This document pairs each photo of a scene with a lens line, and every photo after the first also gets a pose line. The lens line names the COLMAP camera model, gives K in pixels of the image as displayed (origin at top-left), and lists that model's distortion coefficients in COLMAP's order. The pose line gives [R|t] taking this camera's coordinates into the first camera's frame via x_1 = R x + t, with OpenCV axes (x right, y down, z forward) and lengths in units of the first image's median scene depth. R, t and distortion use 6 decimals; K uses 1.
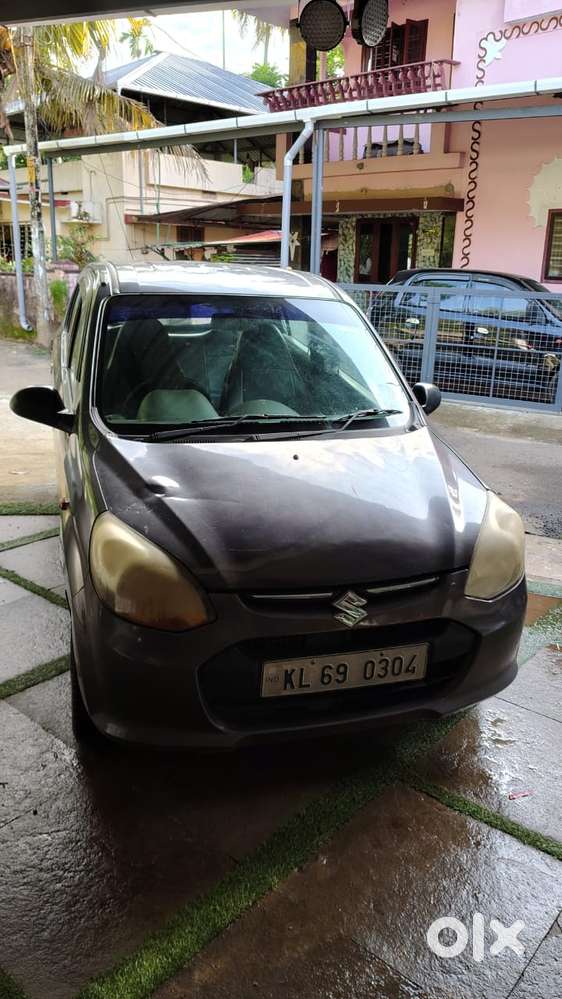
lens RADIAL K [[764.2, 0, 274.7], [0, 764.2, 505.0], [0, 0, 1]] dist [0.006089, -0.046711]
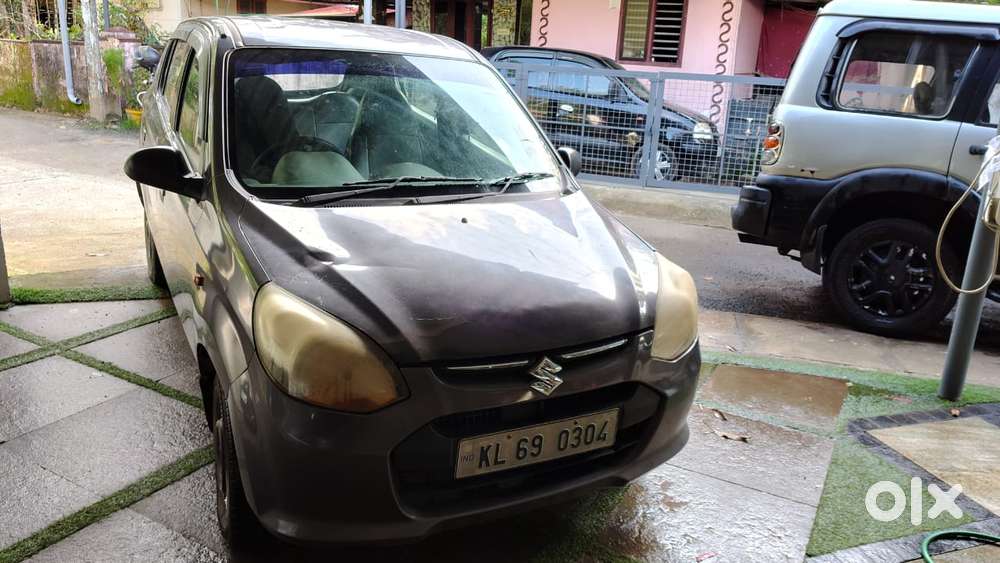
lens RADIAL K [[764.9, 0, 494.5], [0, 764.9, 284.8], [0, 0, 1]] dist [0.006089, -0.046711]
pose [[0.979848, -0.032765, 0.197040, -0.110424], [0.033268, 0.999446, 0.000757, 0.015059], [-0.196956, 0.005813, 0.980395, 0.066274]]
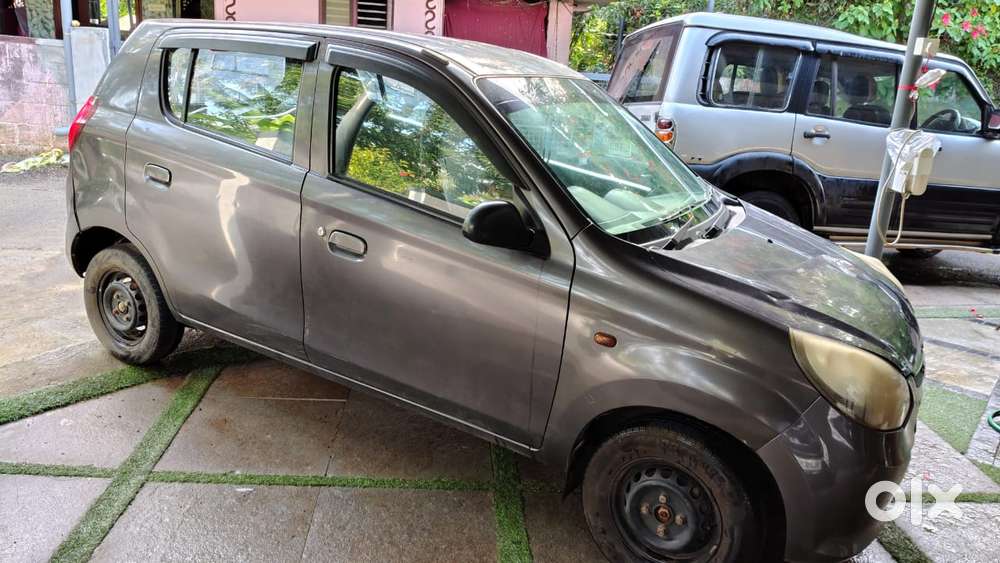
lens RADIAL K [[764.9, 0, 504.6], [0, 764.9, 284.5], [0, 0, 1]] dist [0.006089, -0.046711]
pose [[0.711854, -0.181001, 0.678603, -0.836503], [0.162743, 0.982433, 0.091323, -0.140598], [-0.683211, 0.045429, 0.728806, 0.446185]]
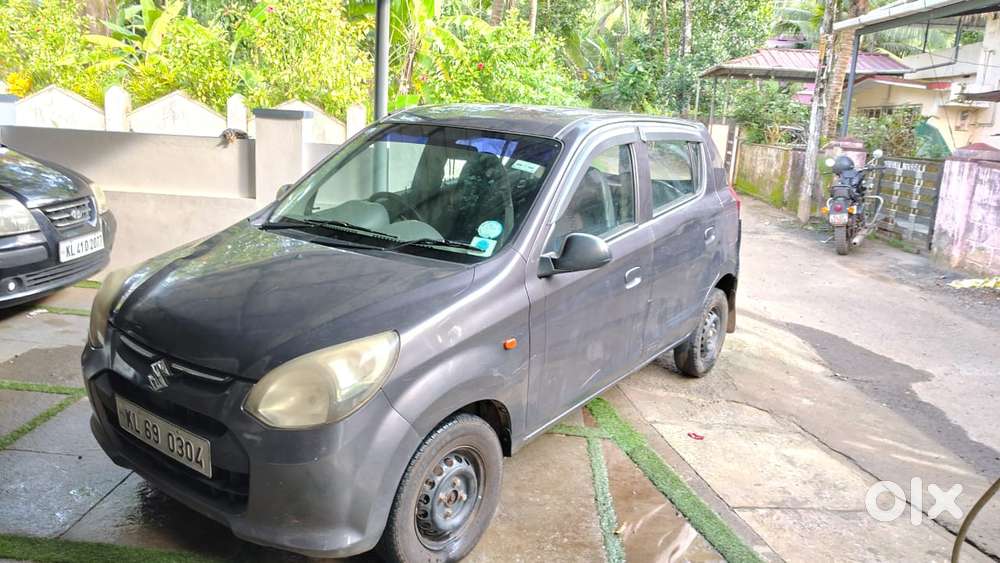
lens RADIAL K [[764.9, 0, 507.2], [0, 764.9, 272.1], [0, 0, 1]] dist [0.006089, -0.046711]
pose [[0.628223, 0.164706, -0.760399, 0.919456], [-0.276597, 0.960769, -0.020411, -0.090754], [0.727207, 0.223147, 0.649135, 0.471472]]
